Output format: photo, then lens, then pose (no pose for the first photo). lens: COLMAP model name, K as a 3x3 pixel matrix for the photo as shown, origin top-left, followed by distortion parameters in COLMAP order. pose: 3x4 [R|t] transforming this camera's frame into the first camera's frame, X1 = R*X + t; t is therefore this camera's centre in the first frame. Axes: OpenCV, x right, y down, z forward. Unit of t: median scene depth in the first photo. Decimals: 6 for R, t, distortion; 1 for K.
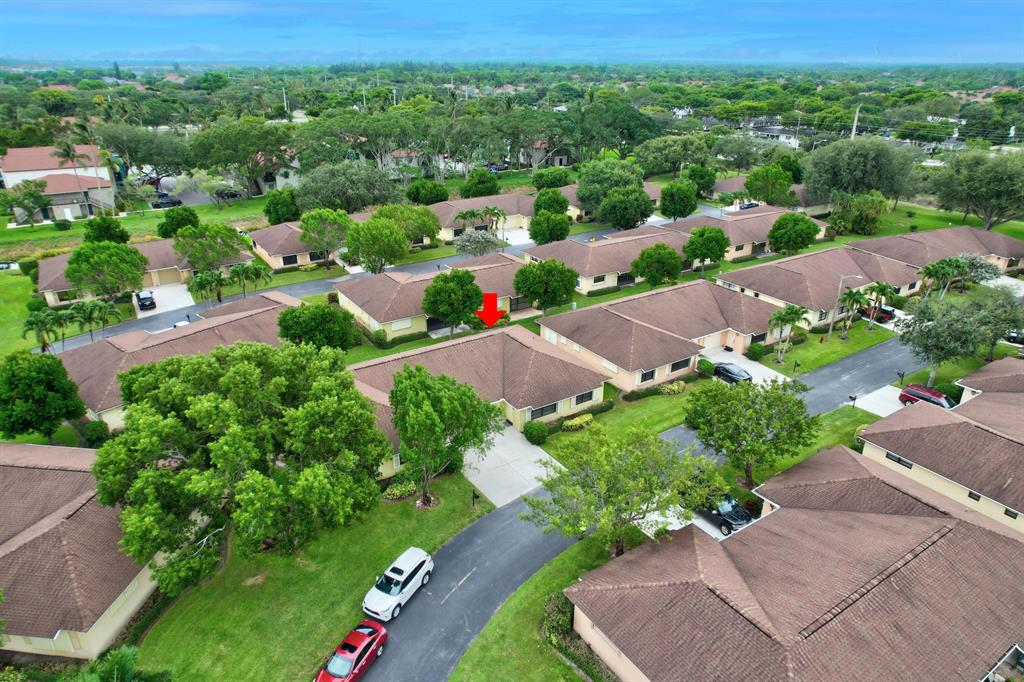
lens RADIAL K [[644.6, 0, 512.0], [0, 644.6, 341.0], [0, 0, 1]] dist [-0.073112, 0.059669]
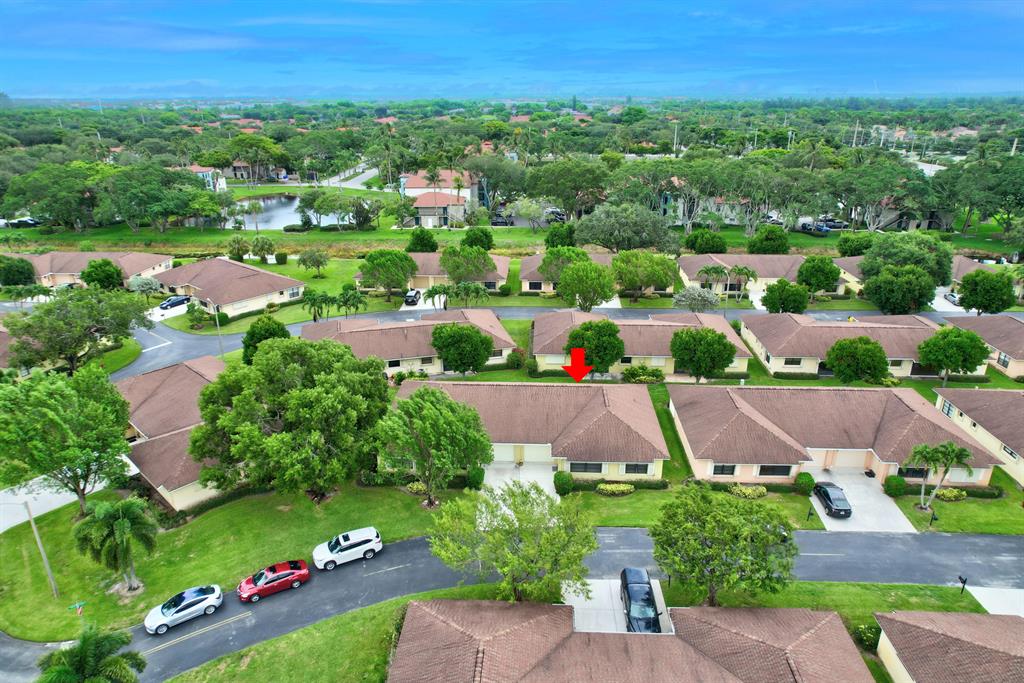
lens RADIAL K [[644.6, 0, 512.0], [0, 644.6, 341.5], [0, 0, 1]] dist [-0.073112, 0.059669]
pose [[0.810673, 0.205761, -0.548153, 0.376547], [-0.230504, 0.972769, 0.024254, -0.067872], [0.538217, 0.106690, 0.836026, 0.038861]]
